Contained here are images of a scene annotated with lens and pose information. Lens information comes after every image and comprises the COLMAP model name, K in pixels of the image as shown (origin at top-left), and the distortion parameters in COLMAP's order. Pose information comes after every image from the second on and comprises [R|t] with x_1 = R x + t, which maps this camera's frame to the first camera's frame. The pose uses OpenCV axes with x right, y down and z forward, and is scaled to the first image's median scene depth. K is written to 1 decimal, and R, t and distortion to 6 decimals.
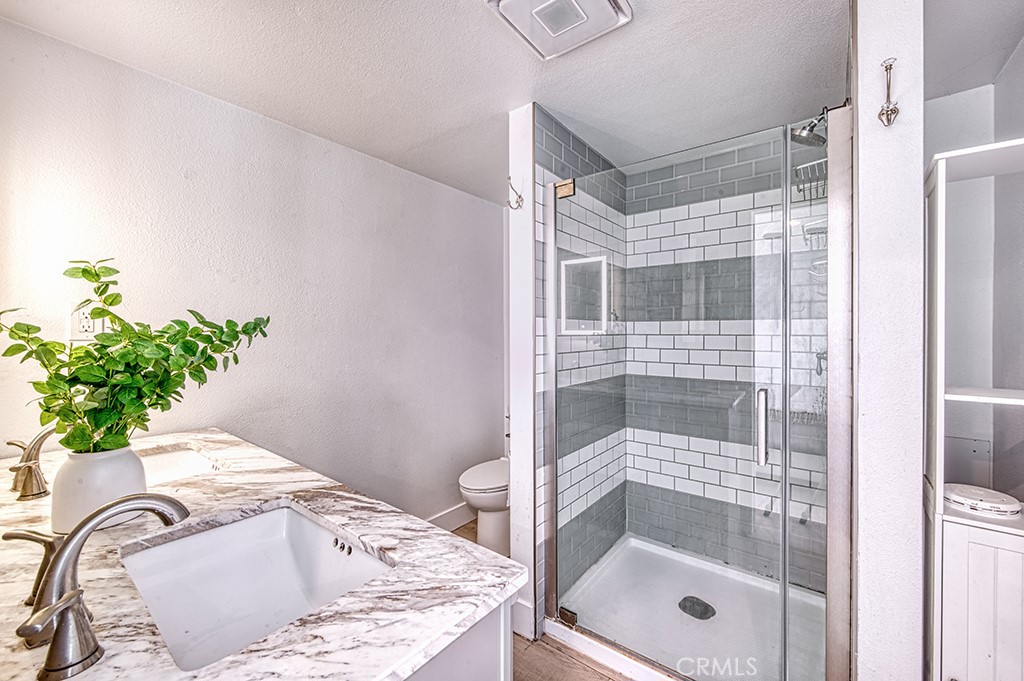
lens RADIAL K [[417.7, 0, 534.5], [0, 417.7, 335.7], [0, 0, 1]] dist [-0.000740, -0.000151]
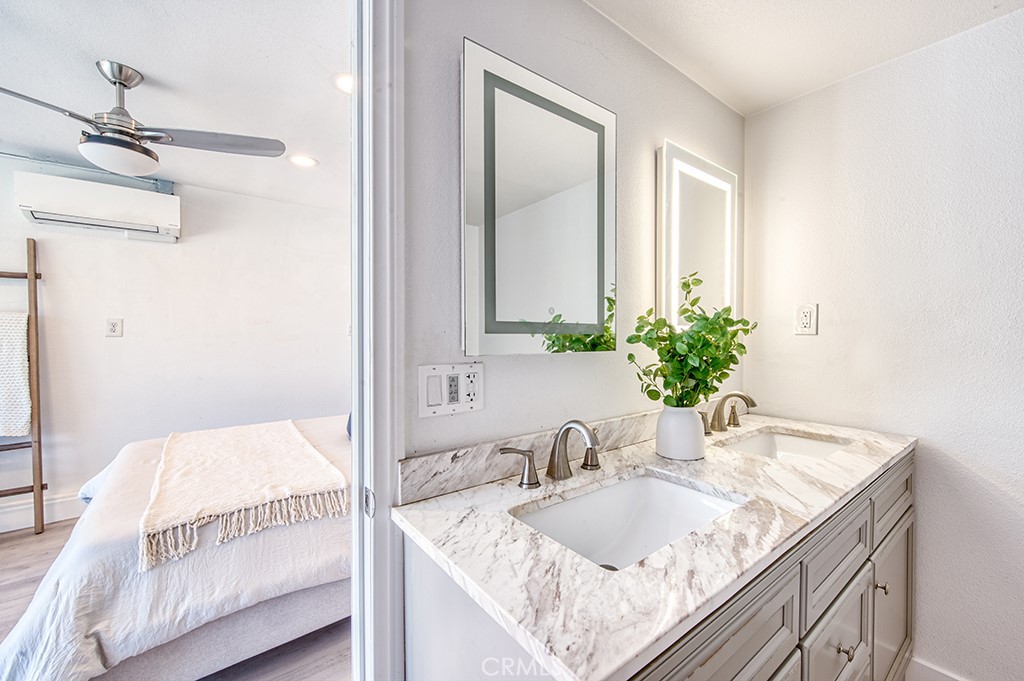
lens RADIAL K [[417.7, 0, 534.5], [0, 417.7, 335.7], [0, 0, 1]] dist [-0.000740, -0.000151]
pose [[-0.263235, 0.000916, -0.964731, 0.473224], [-0.005958, 0.999979, 0.002575, 0.026092], [0.964713, 0.006425, -0.263224, 0.854200]]
